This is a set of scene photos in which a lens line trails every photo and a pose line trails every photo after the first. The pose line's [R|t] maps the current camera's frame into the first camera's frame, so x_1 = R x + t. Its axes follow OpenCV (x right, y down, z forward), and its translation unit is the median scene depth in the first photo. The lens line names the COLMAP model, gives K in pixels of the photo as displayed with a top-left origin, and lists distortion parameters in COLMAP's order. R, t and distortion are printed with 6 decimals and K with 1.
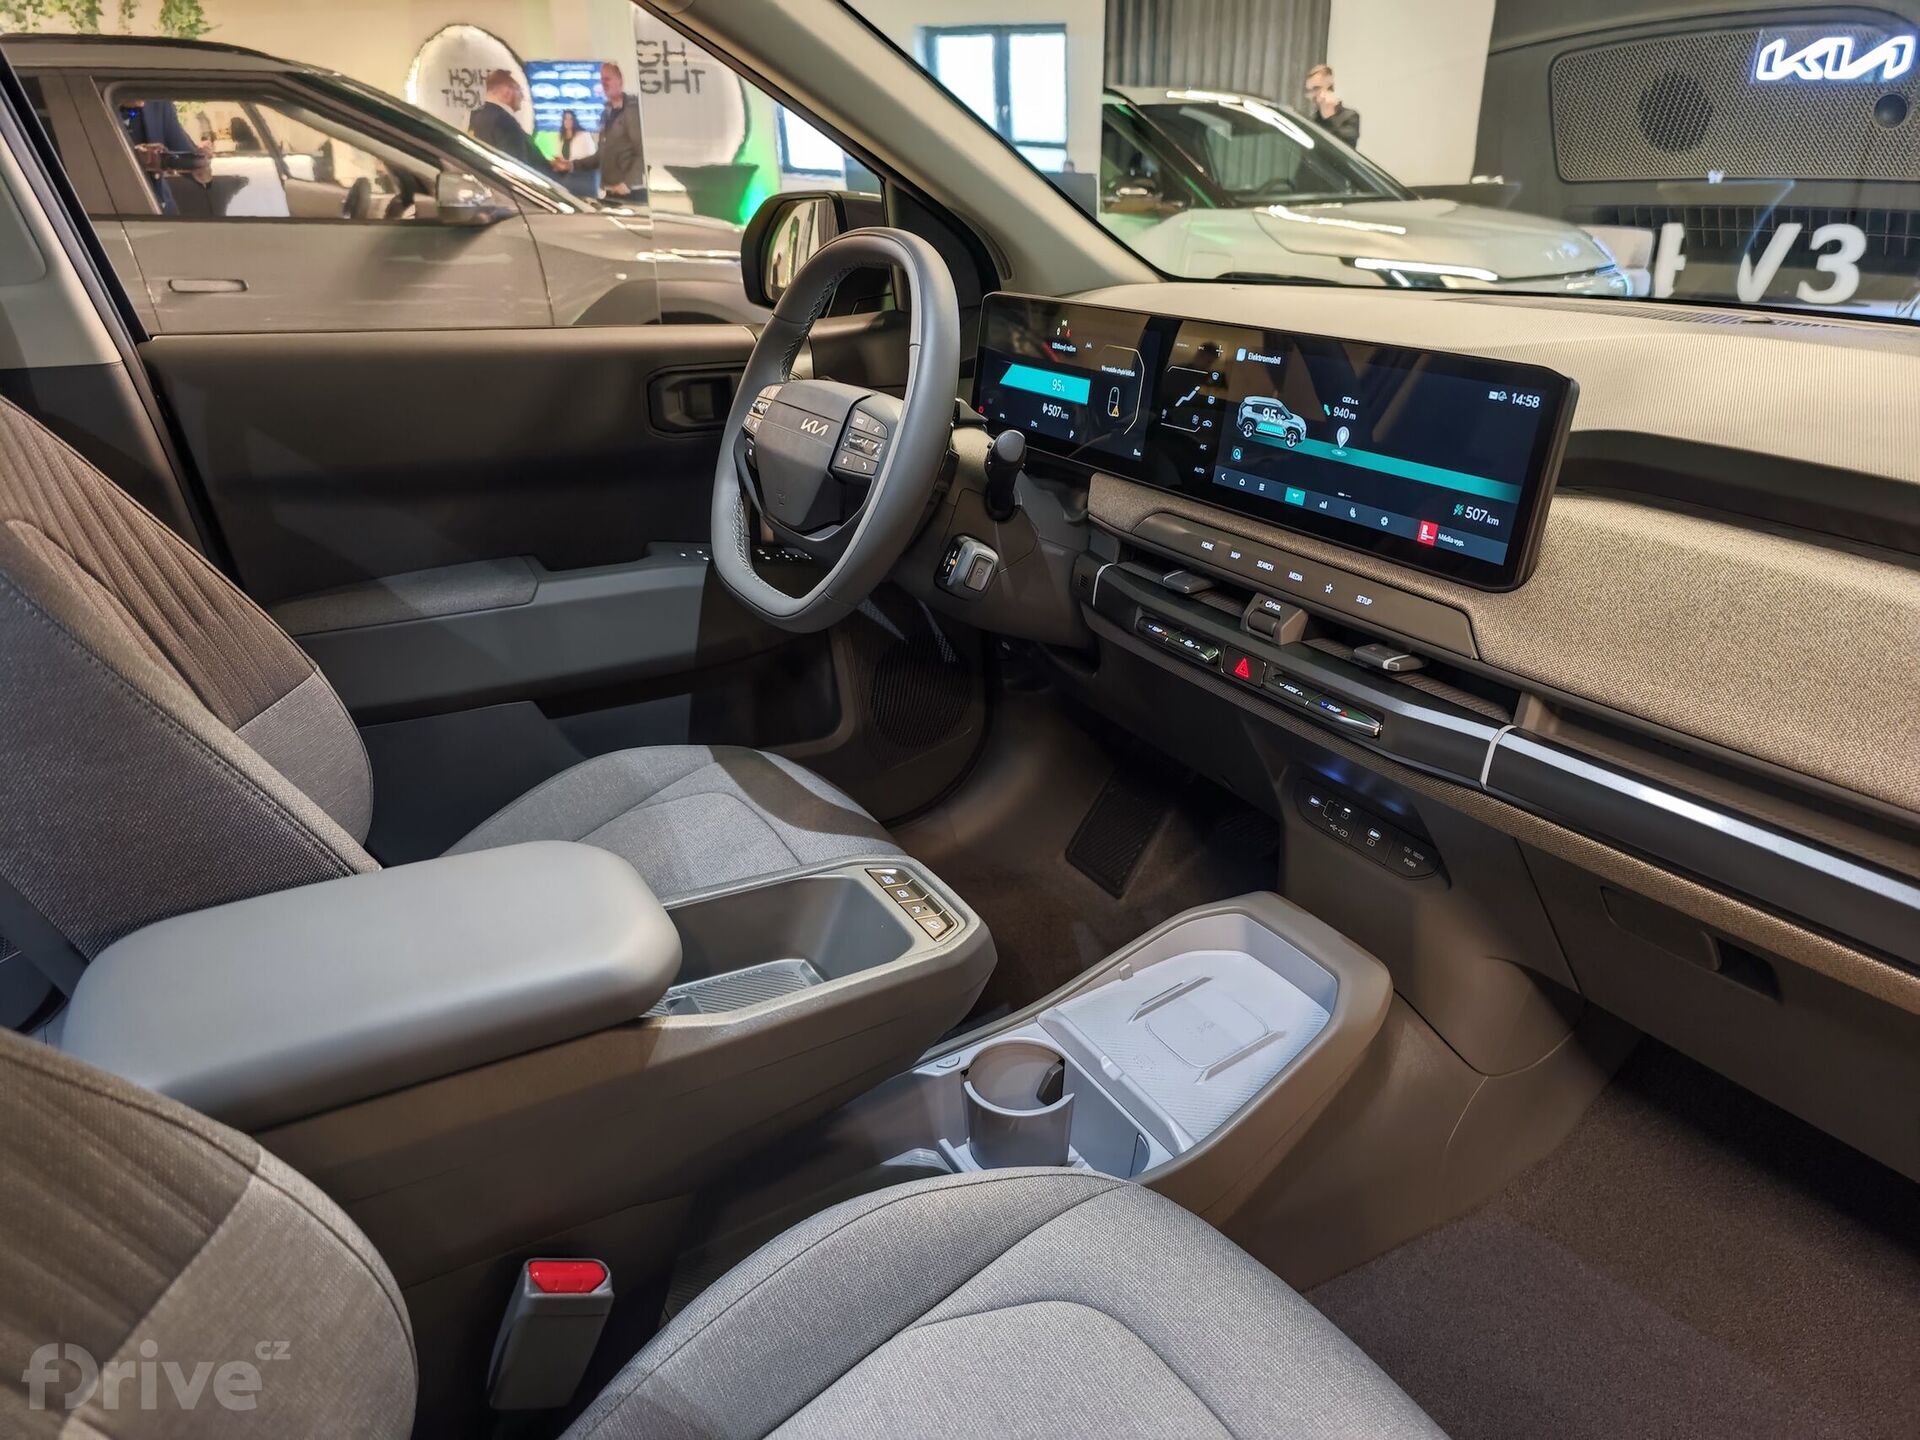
lens RADIAL K [[1313.2, 0, 960.0], [0, 1313.2, 720.0], [0, 0, 1]] dist [0.002670, -0.001200]
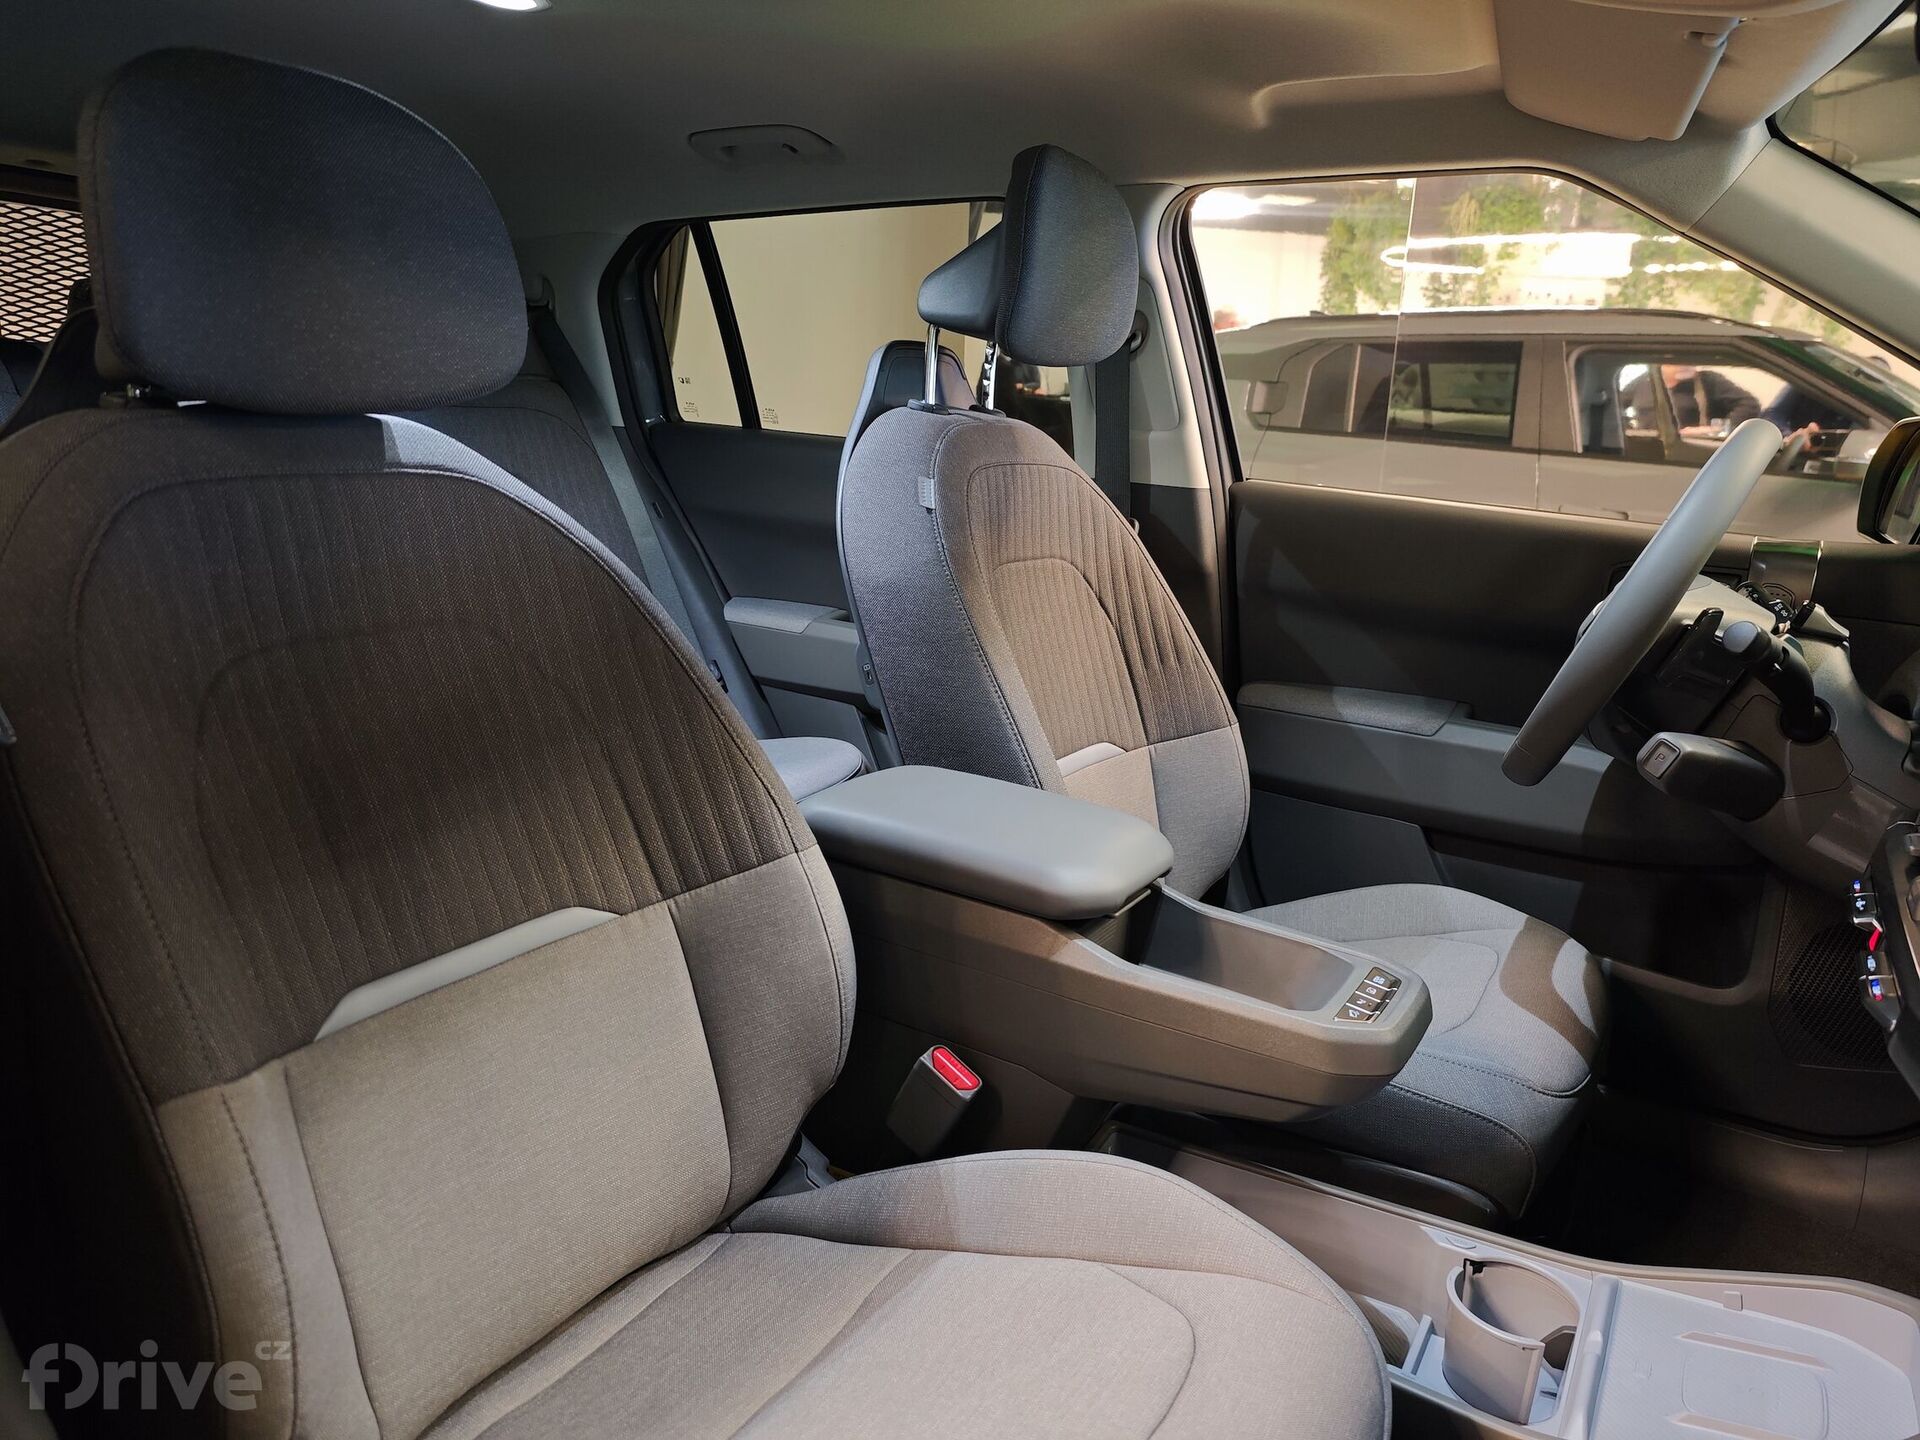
lens RADIAL K [[1313.2, 0, 960.0], [0, 1313.2, 720.0], [0, 0, 1]] dist [0.002670, -0.001200]
pose [[0.473193, 0.223390, -0.852165, 0.524901], [-0.381783, 0.923760, 0.030161, 0.022382], [0.793933, 0.311070, 0.522403, 0.102547]]
